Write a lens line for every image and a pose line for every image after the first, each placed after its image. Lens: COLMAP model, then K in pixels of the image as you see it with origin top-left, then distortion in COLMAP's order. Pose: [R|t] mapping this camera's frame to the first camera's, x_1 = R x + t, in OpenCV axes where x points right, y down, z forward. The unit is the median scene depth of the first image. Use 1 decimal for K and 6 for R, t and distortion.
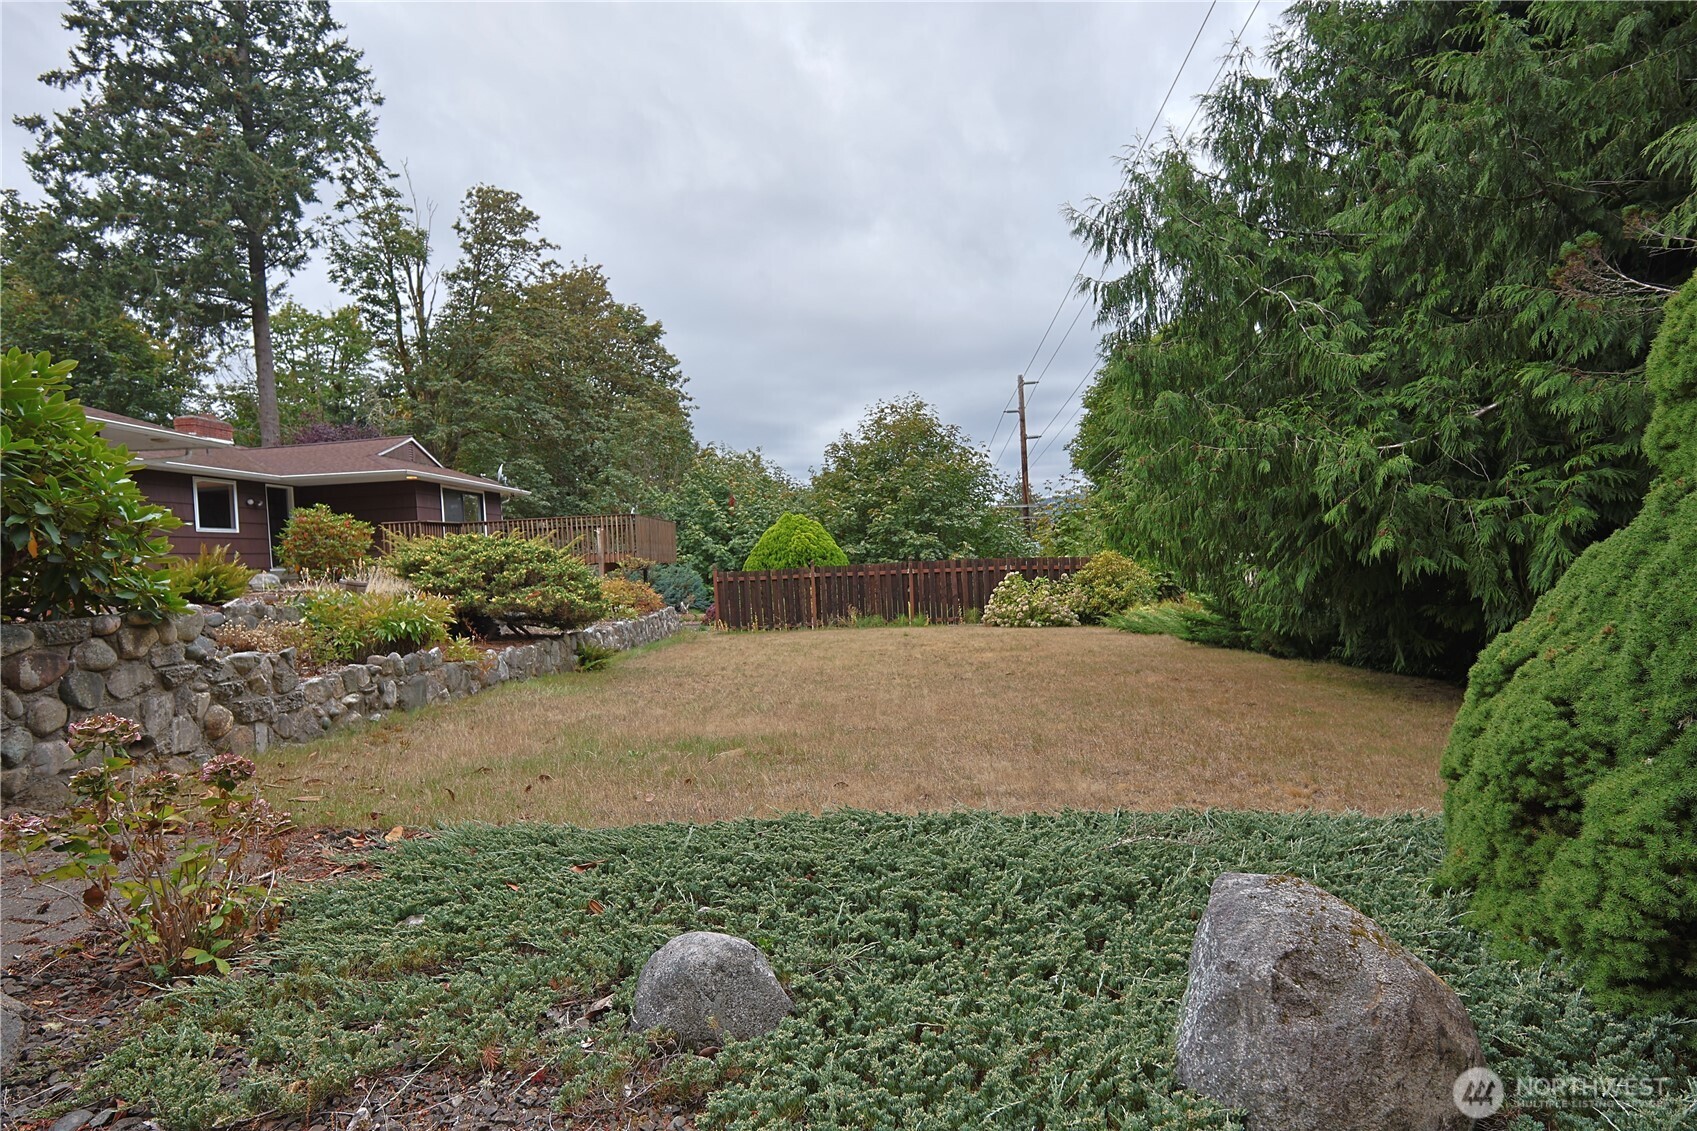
lens RADIAL K [[834.0, 0, 848.5], [0, 834.0, 565.5], [0, 0, 1]] dist [-0.000914, 0.000338]
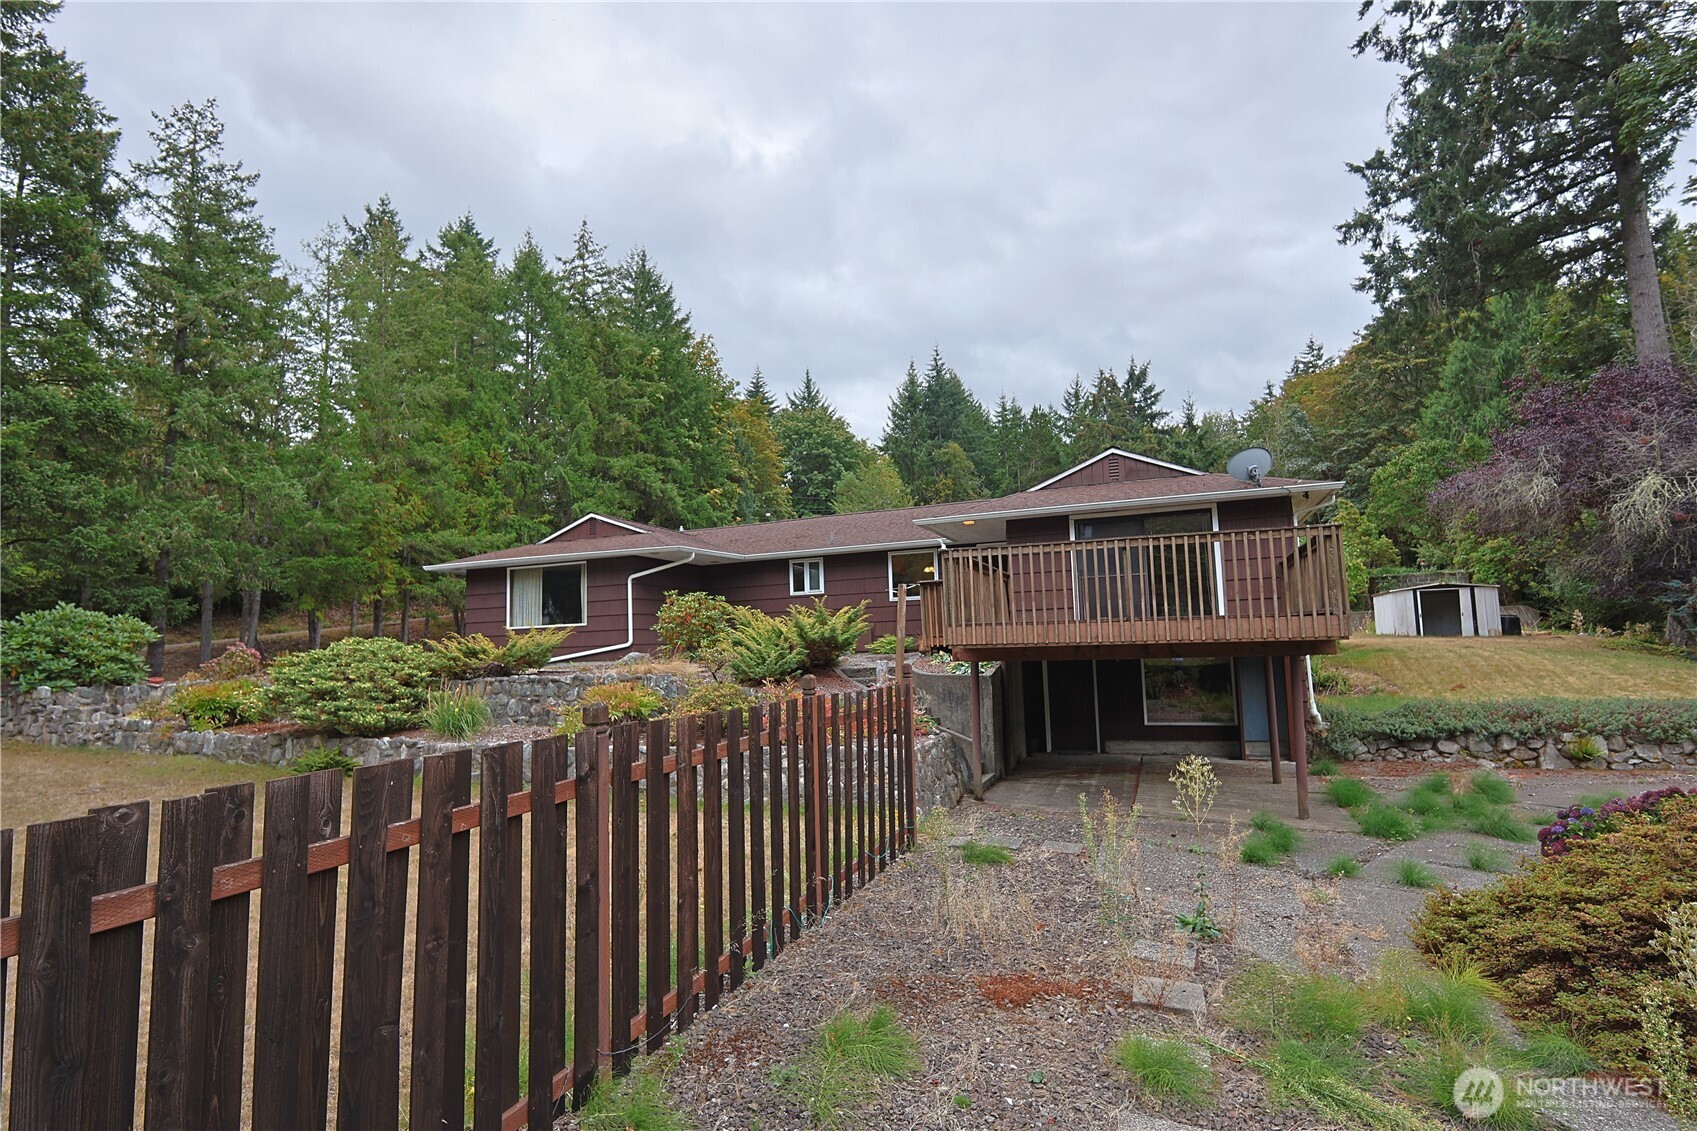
lens RADIAL K [[830.9, 0, 848.5], [0, 830.9, 565.5], [0, 0, 1]] dist [-0.005593, -0.000073]
pose [[-0.333068, -0.035301, -0.942242, 0.136063], [0.036790, 0.998051, -0.050397, -0.016932], [0.942185, -0.051451, -0.331120, 0.638564]]
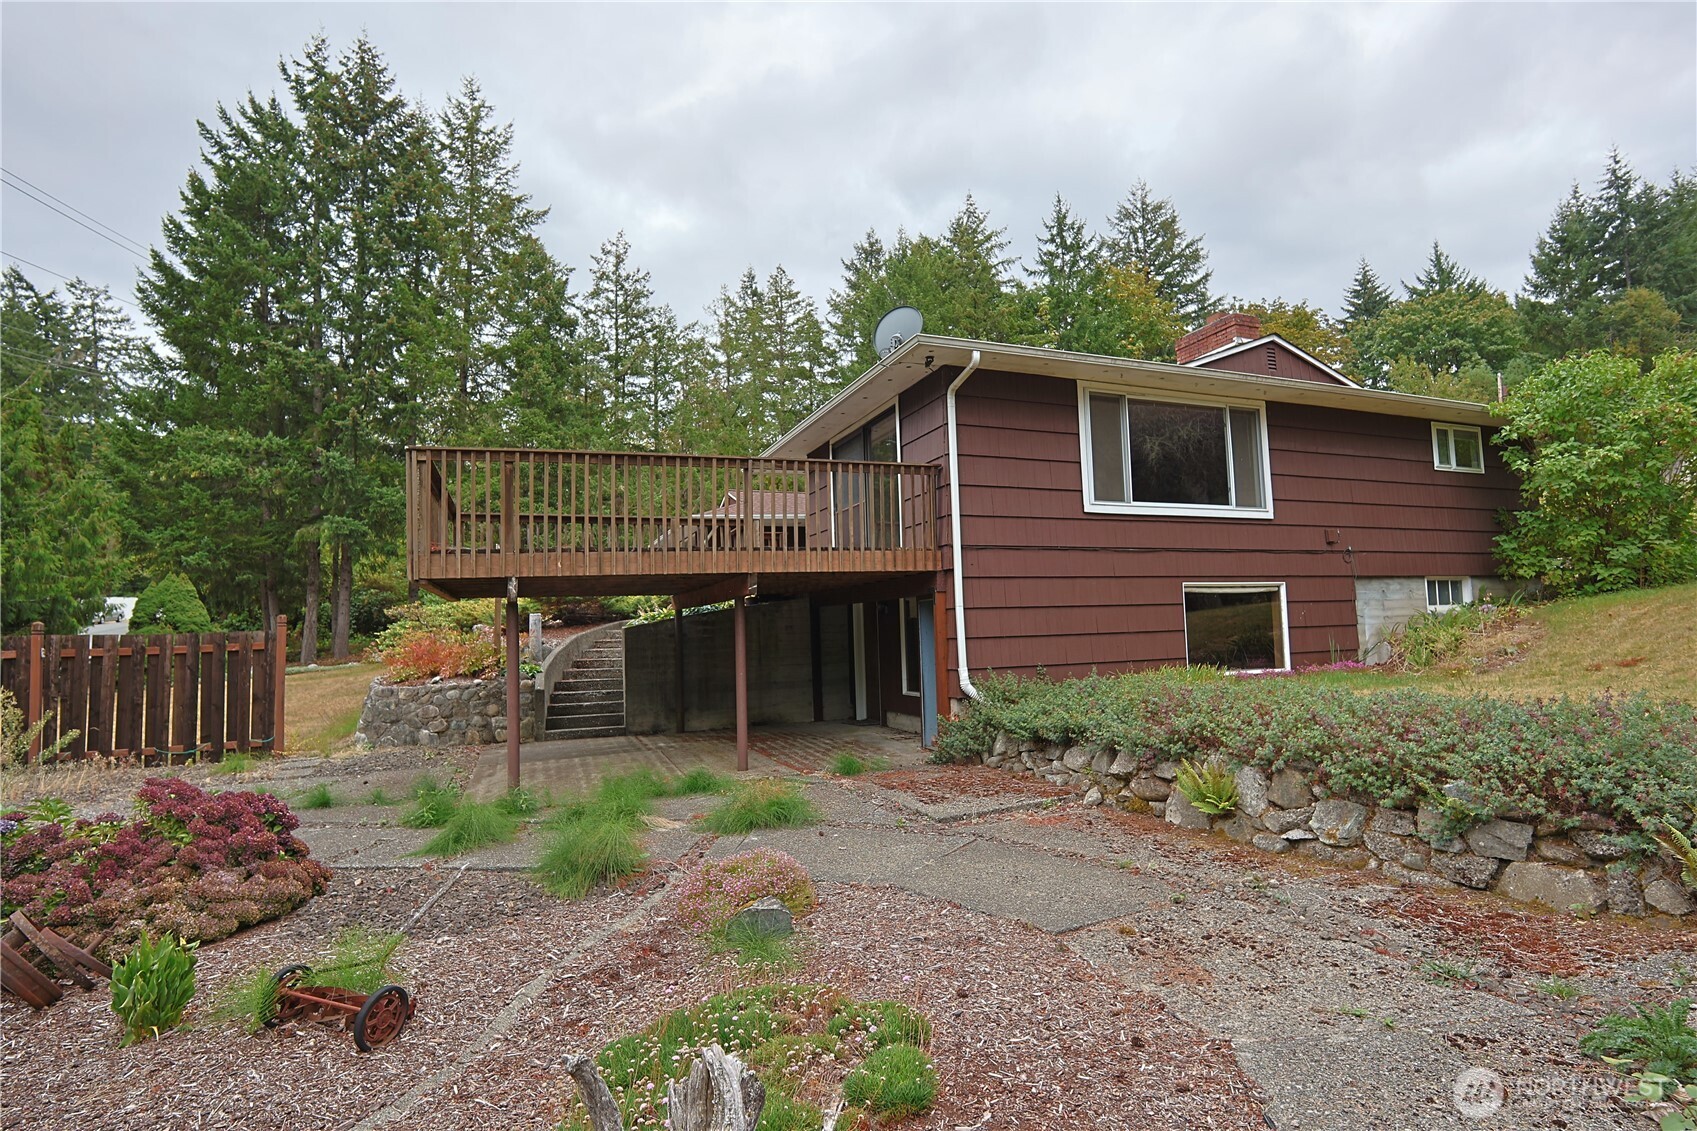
lens RADIAL K [[830.9, 0, 848.5], [0, 830.9, 565.5], [0, 0, 1]] dist [-0.005593, -0.000073]
pose [[-0.909910, 0.048473, -0.411964, -0.149525], [0.075355, 0.995940, -0.049251, 0.010433], [0.407904, -0.075857, -0.909868, 0.922878]]
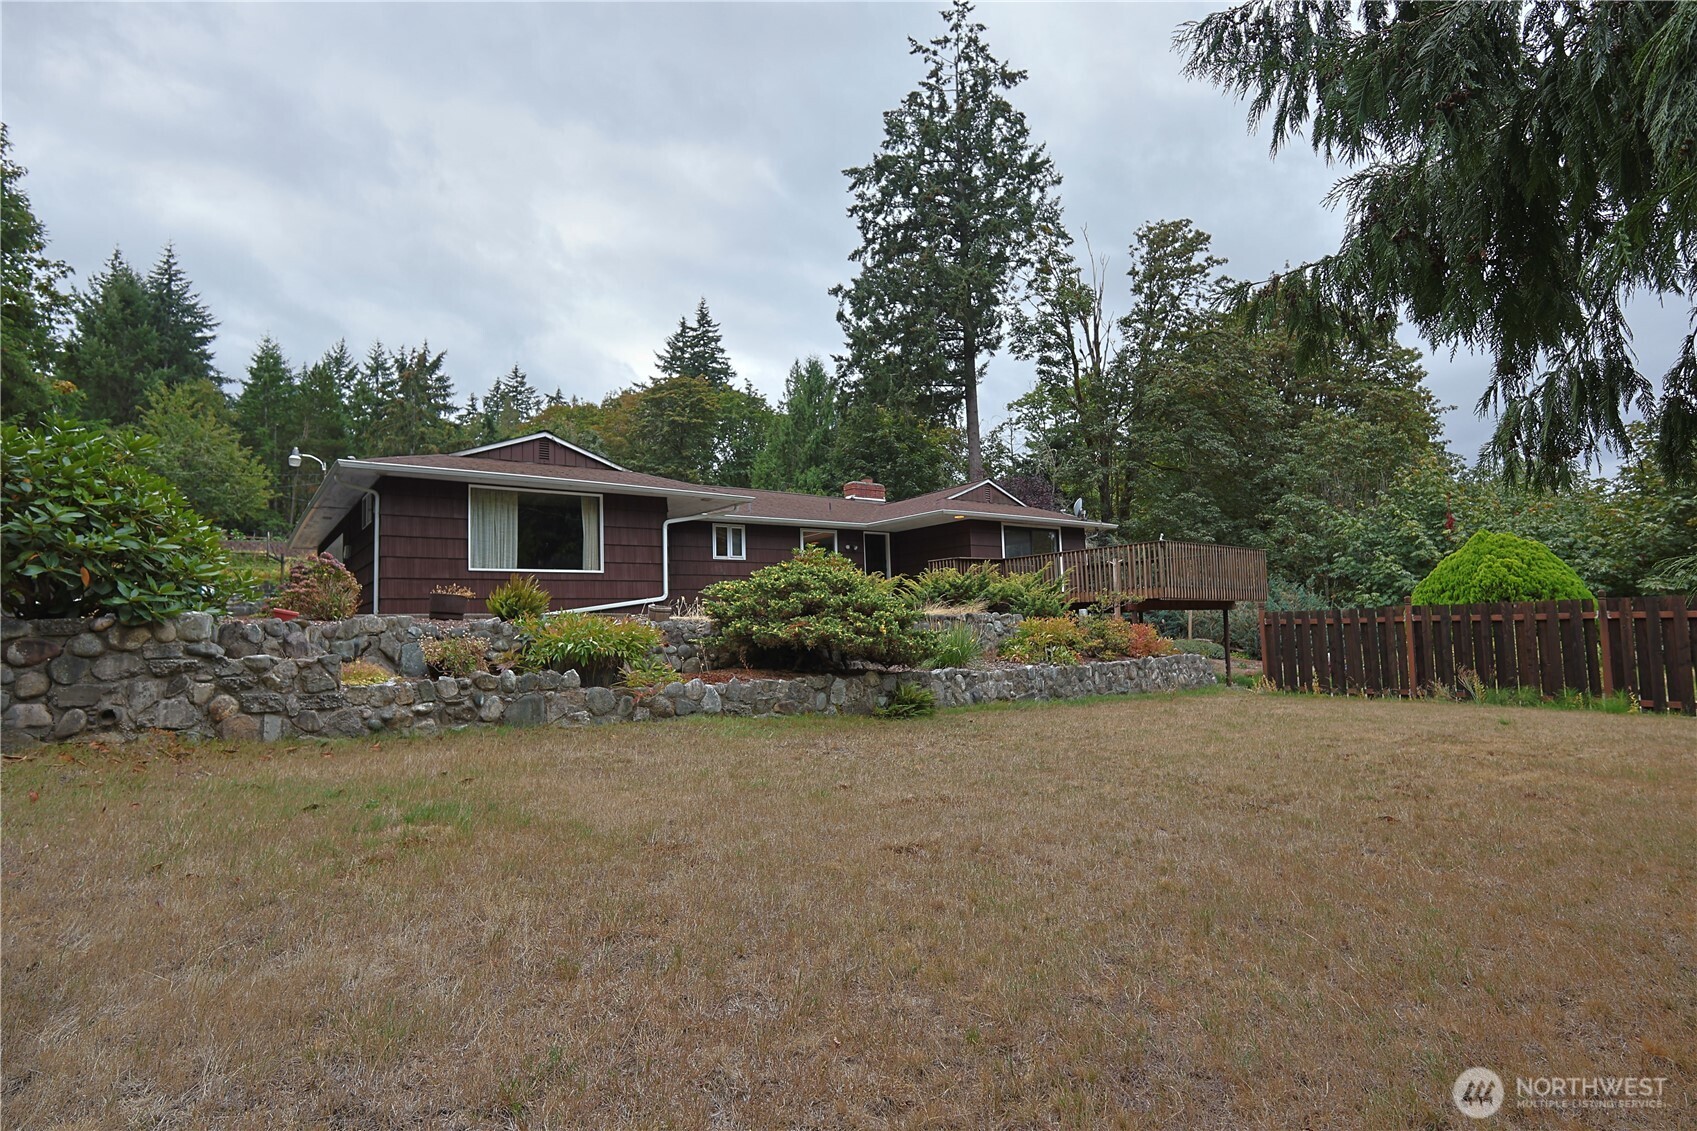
lens RADIAL K [[830.9, 0, 848.5], [0, 830.9, 565.5], [0, 0, 1]] dist [-0.005593, -0.000073]
pose [[0.626094, -0.029069, -0.779205, 0.111798], [-0.011715, 0.998841, -0.046676, 0.003070], [0.779659, 0.038352, 0.625028, 0.134299]]
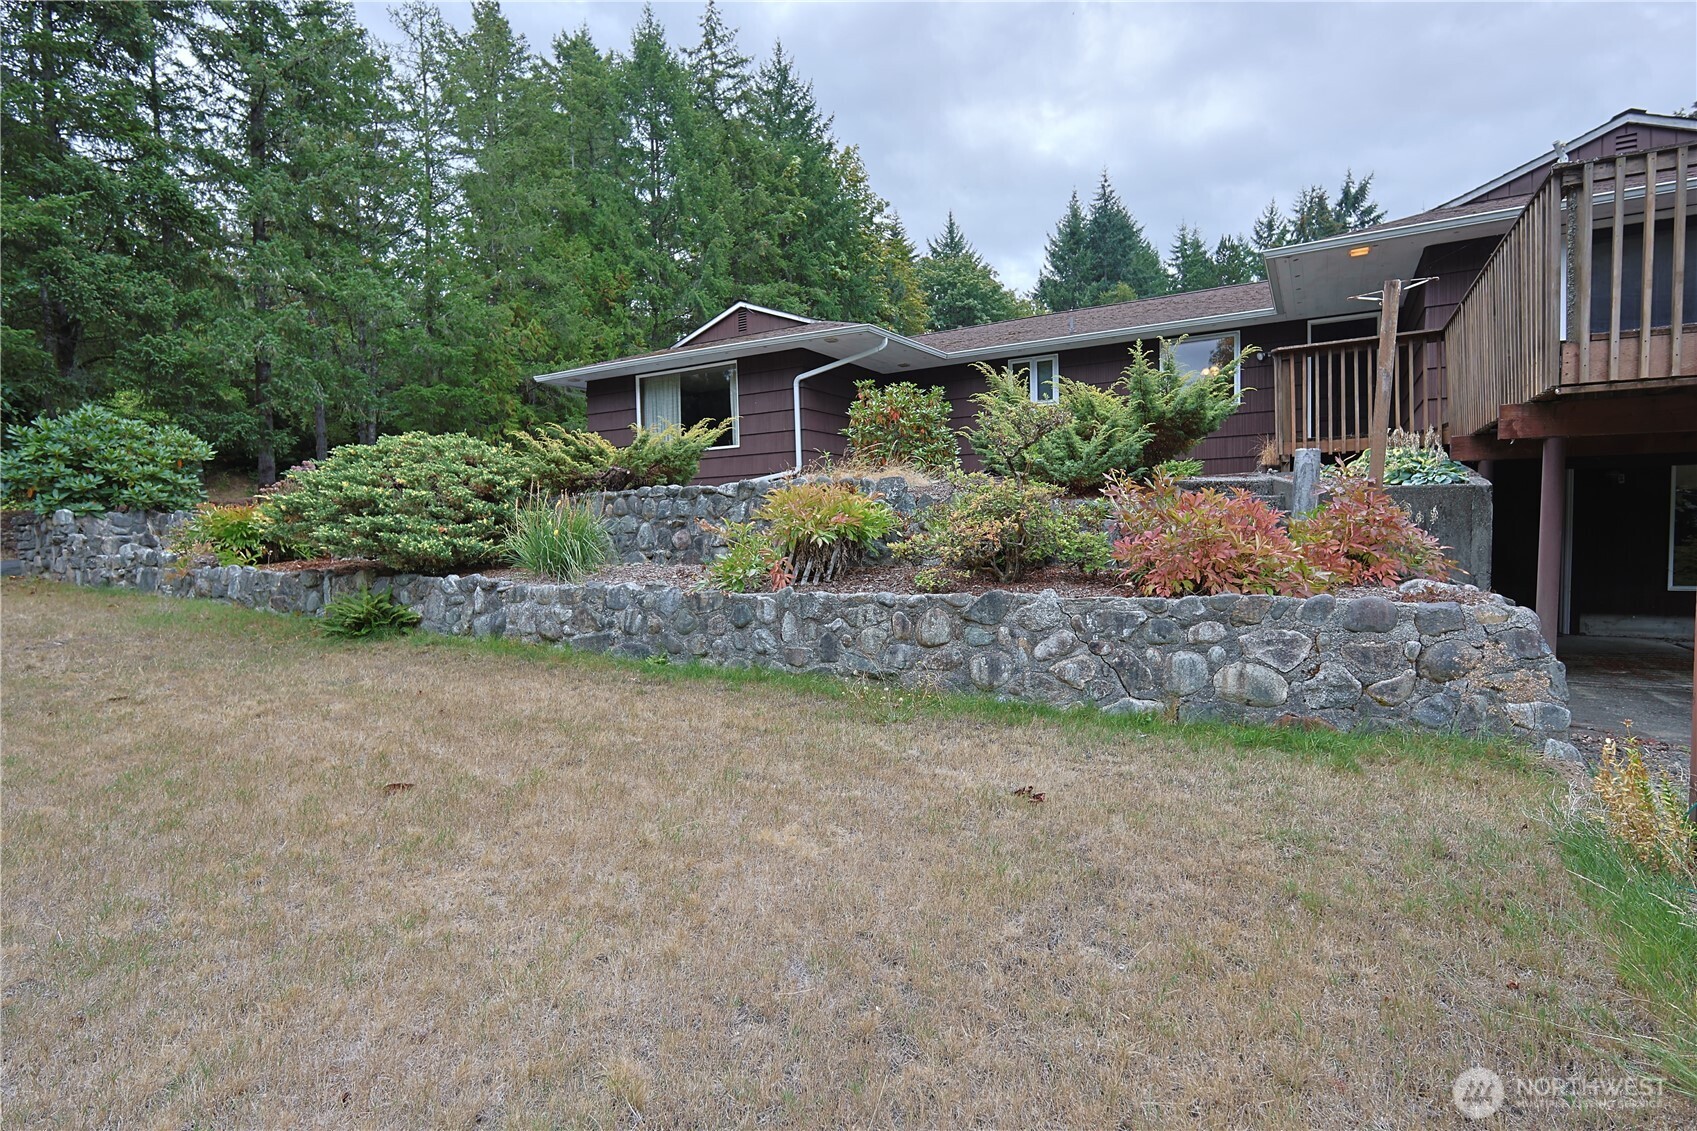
lens RADIAL K [[830.9, 0, 848.5], [0, 830.9, 565.5], [0, 0, 1]] dist [-0.005593, -0.000073]
pose [[-0.471702, 0.097642, -0.876335, 0.020701], [0.034272, 0.995129, 0.092431, 0.009301], [0.881092, 0.013566, -0.472751, 0.538765]]
